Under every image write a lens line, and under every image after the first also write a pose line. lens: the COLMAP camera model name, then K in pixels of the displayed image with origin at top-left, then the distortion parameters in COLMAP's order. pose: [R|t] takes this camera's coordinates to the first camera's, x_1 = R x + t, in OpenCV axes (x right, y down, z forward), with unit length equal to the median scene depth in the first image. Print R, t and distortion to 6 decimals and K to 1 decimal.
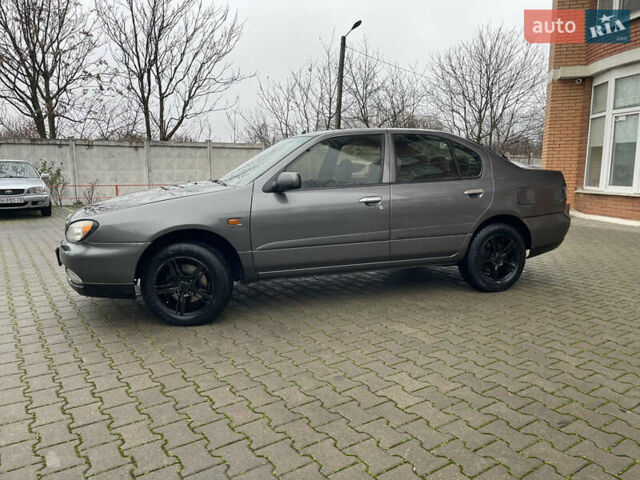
lens RADIAL K [[452.0, 0, 332.9], [0, 452.0, 241.0], [0, 0, 1]] dist [0.004602, 0.000204]
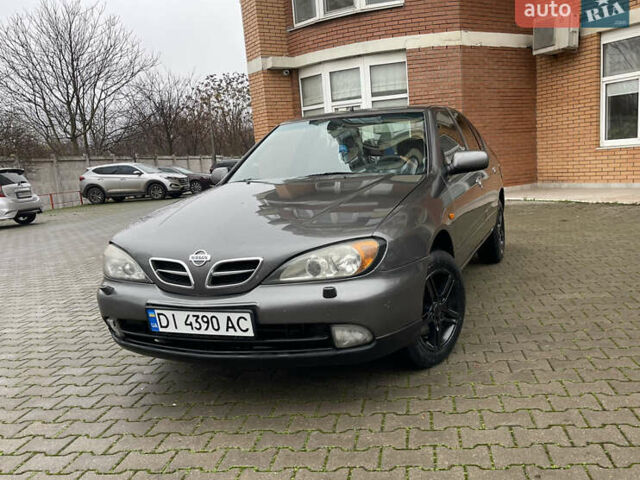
lens RADIAL K [[564.8, 0, 291.9], [0, 564.8, 256.1], [0, 0, 1]] dist [0.011343, 0.002169]
pose [[0.675141, -0.165549, 0.718873, -0.401455], [0.184997, 0.981349, 0.052252, -0.026138], [-0.714115, 0.097712, 0.693175, 0.188370]]
